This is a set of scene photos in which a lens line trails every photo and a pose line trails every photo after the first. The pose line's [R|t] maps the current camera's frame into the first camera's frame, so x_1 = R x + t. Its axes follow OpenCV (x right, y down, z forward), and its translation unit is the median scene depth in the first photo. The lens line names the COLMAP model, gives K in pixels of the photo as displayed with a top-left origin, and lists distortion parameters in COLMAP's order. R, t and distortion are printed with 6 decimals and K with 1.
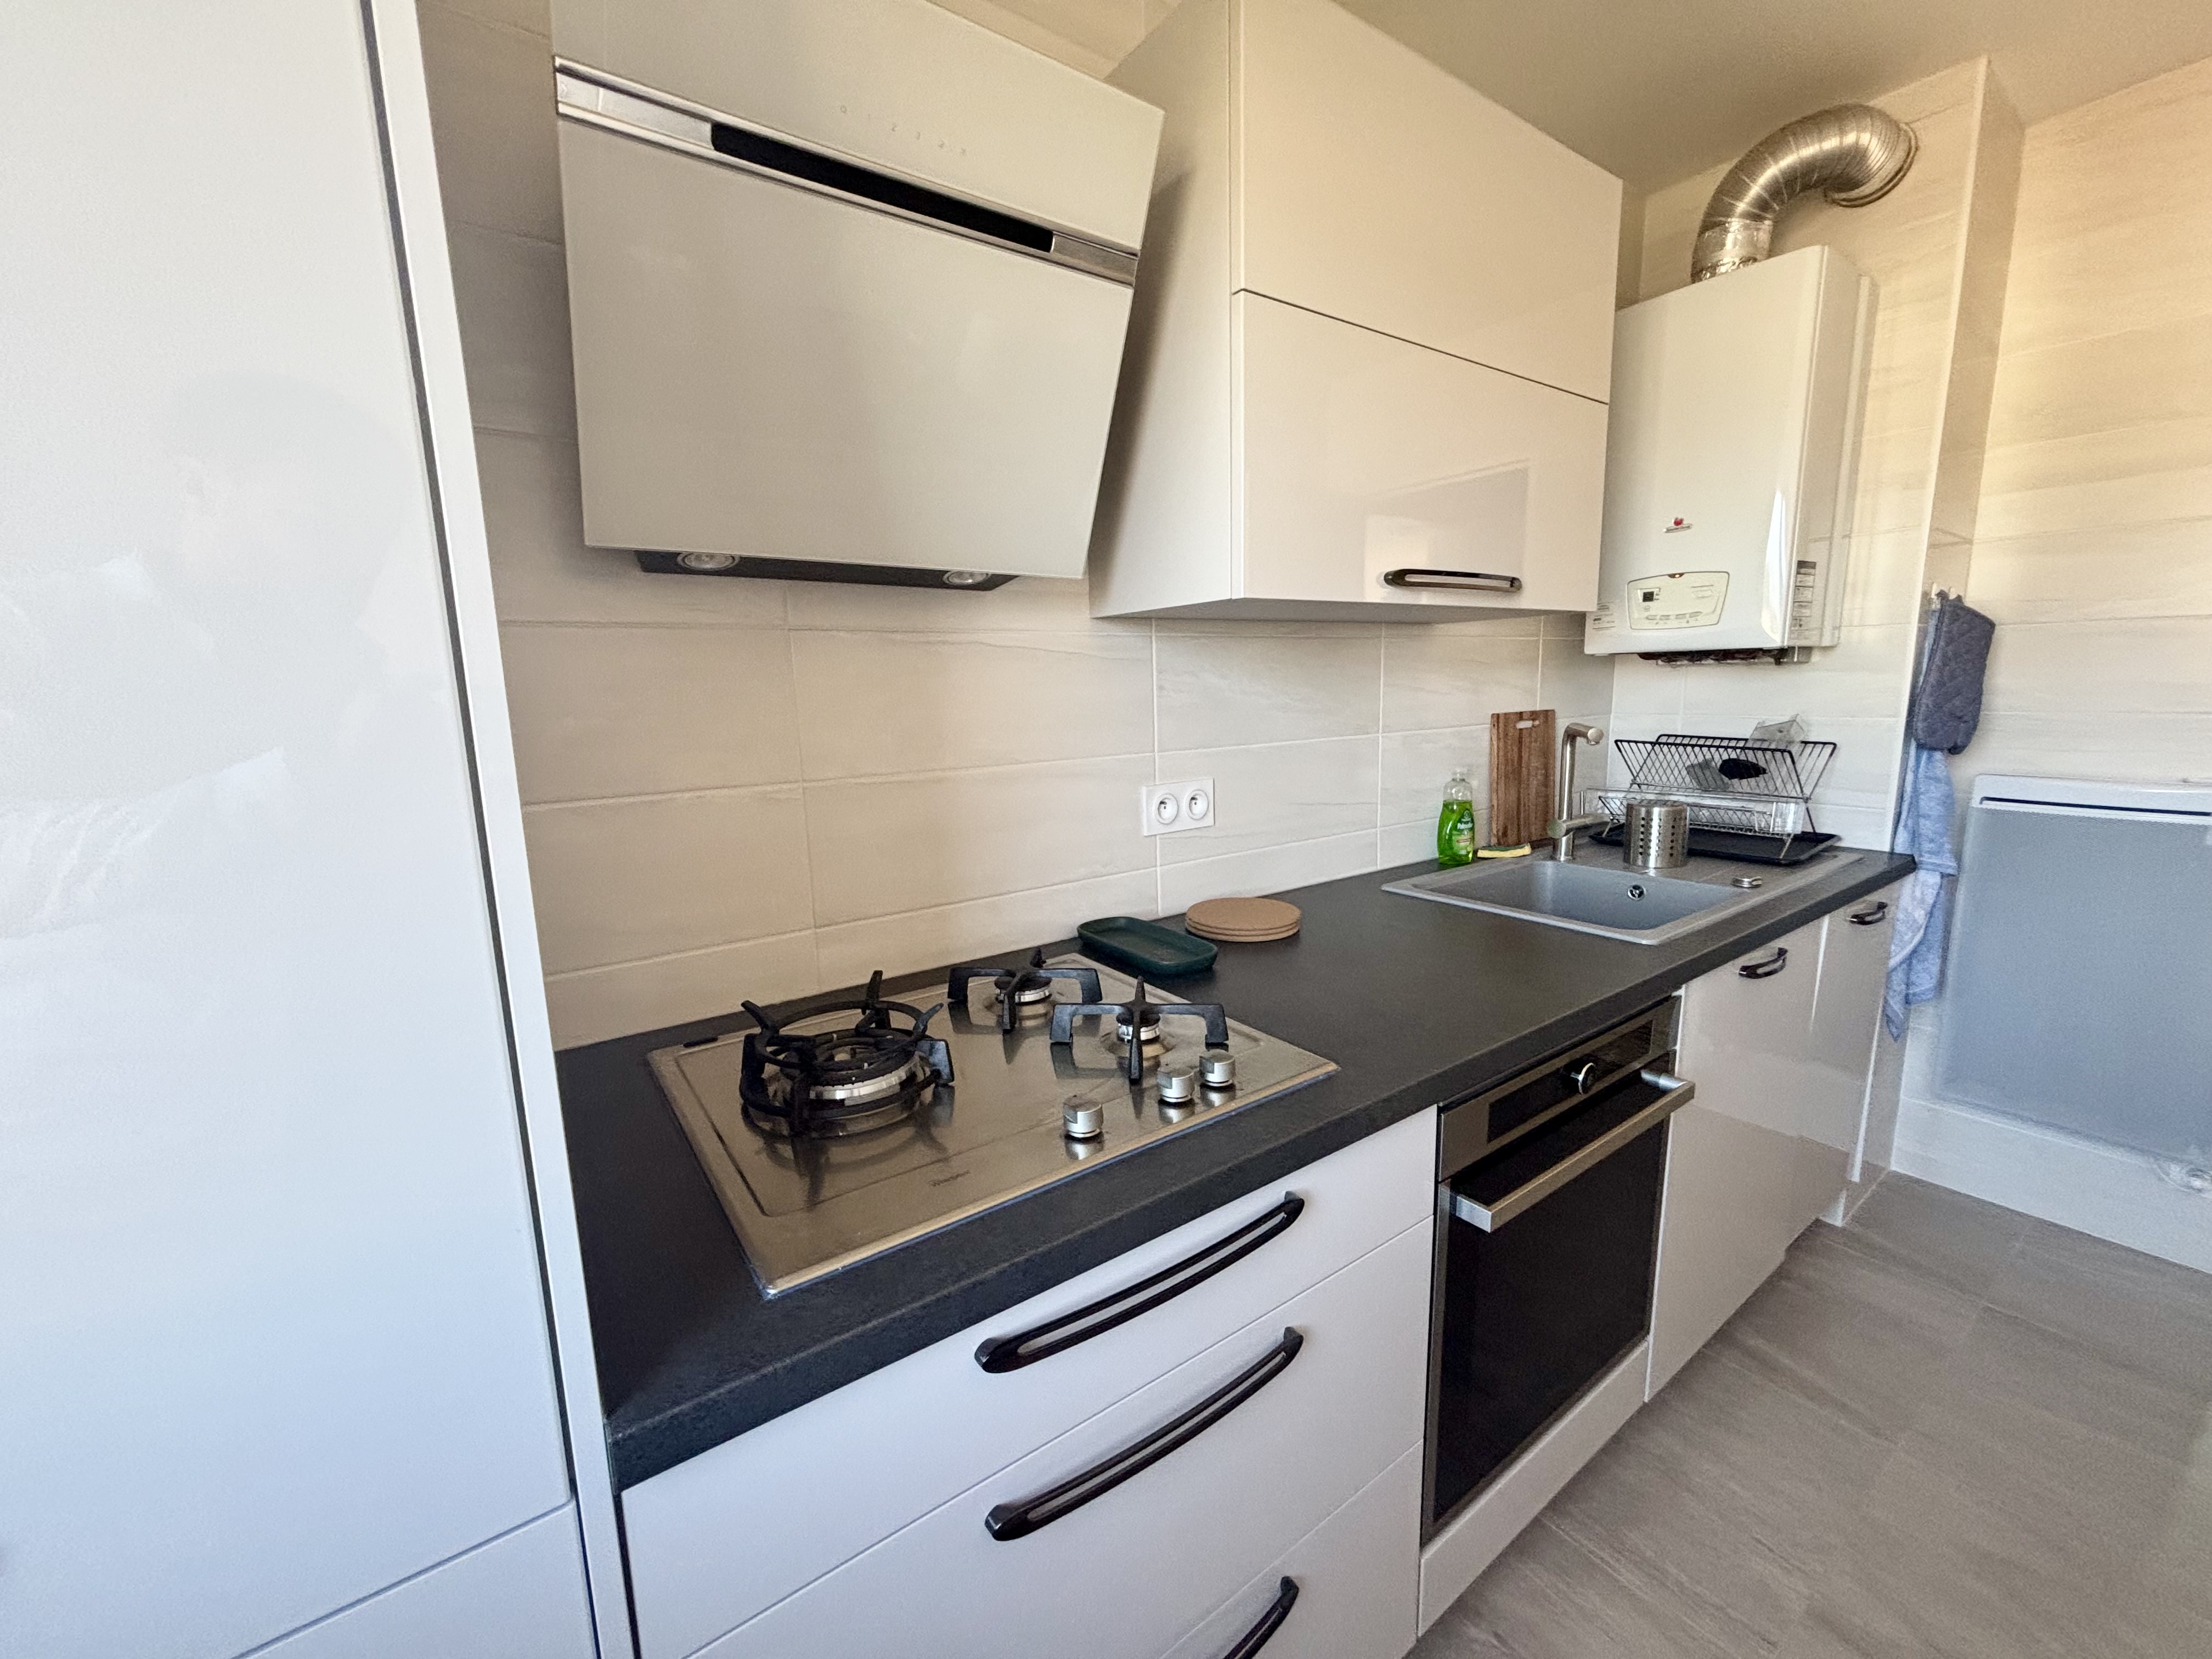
lens RADIAL K [[883.8, 0, 1113.2], [0, 883.8, 831.9], [0, 0, 1]] dist [-0.001156, 0.001334]
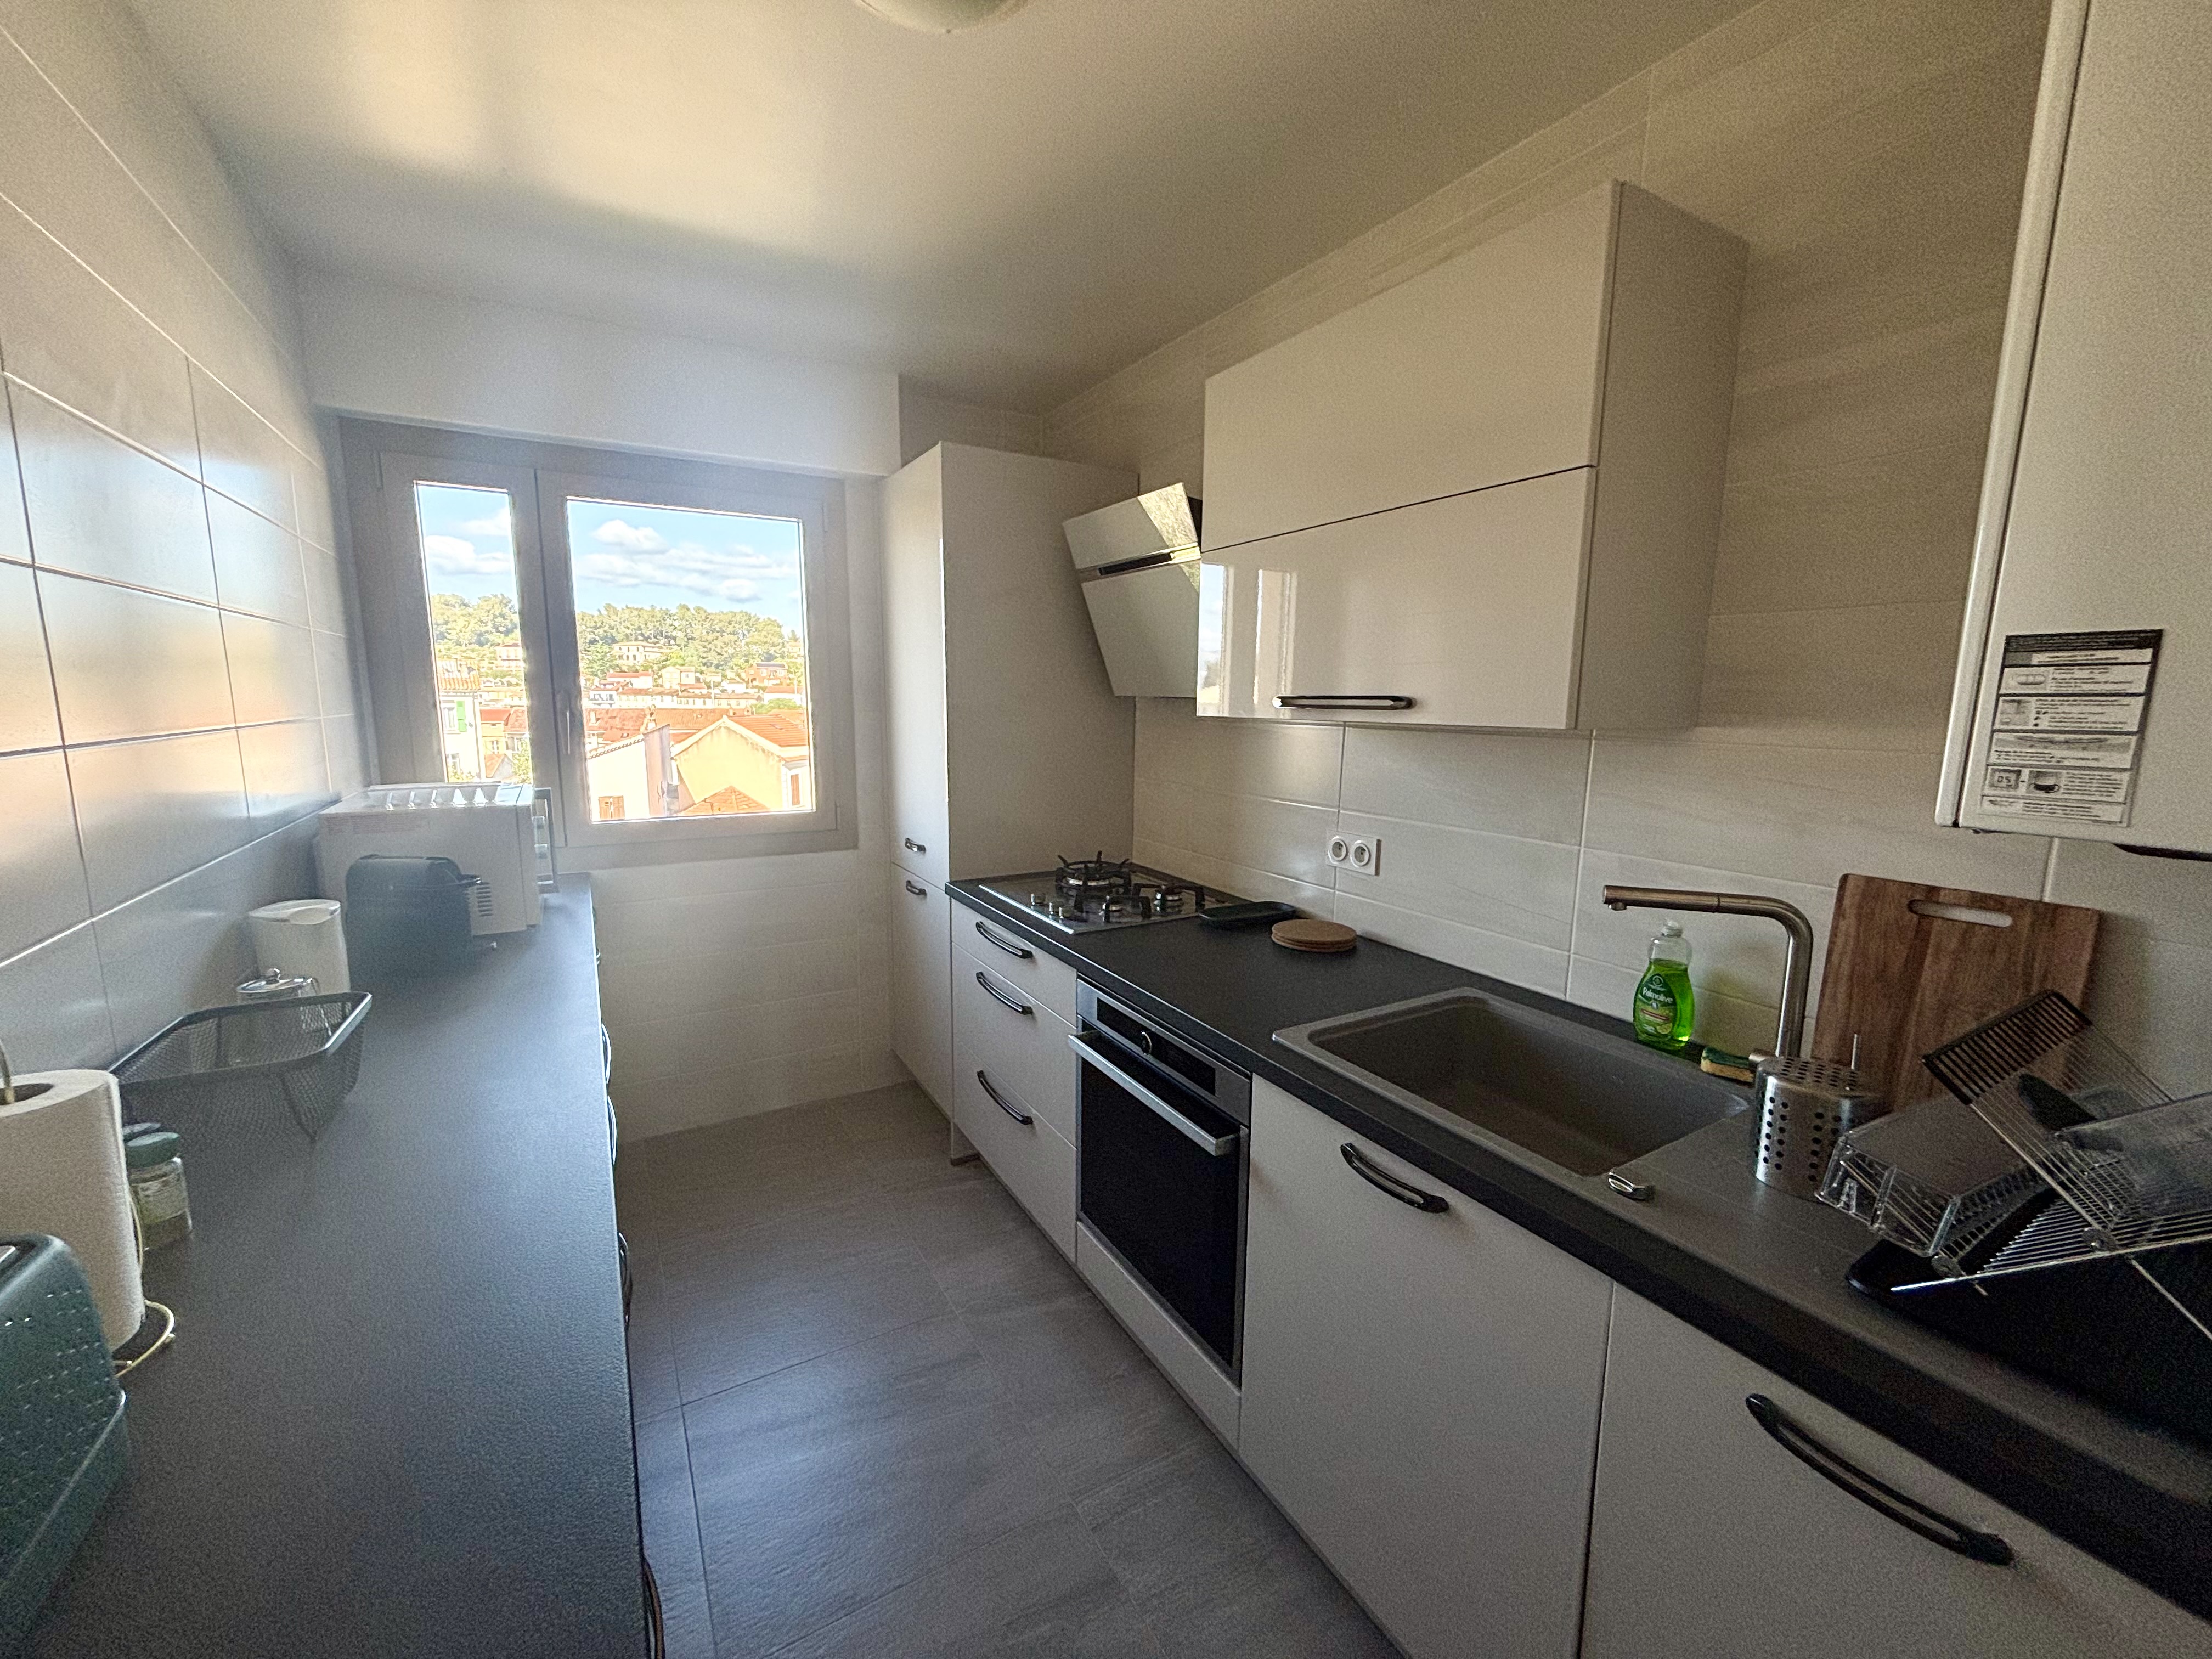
lens RADIAL K [[883.8, 0, 1113.5], [0, 883.8, 825.8], [0, 0, 1]] dist [-0.001156, 0.001334]
pose [[-0.093722, 0.170215, -0.980940, 1.547973], [-0.170316, 0.968012, 0.184244, -0.276645], [0.980922, 0.184338, -0.061734, 0.766185]]
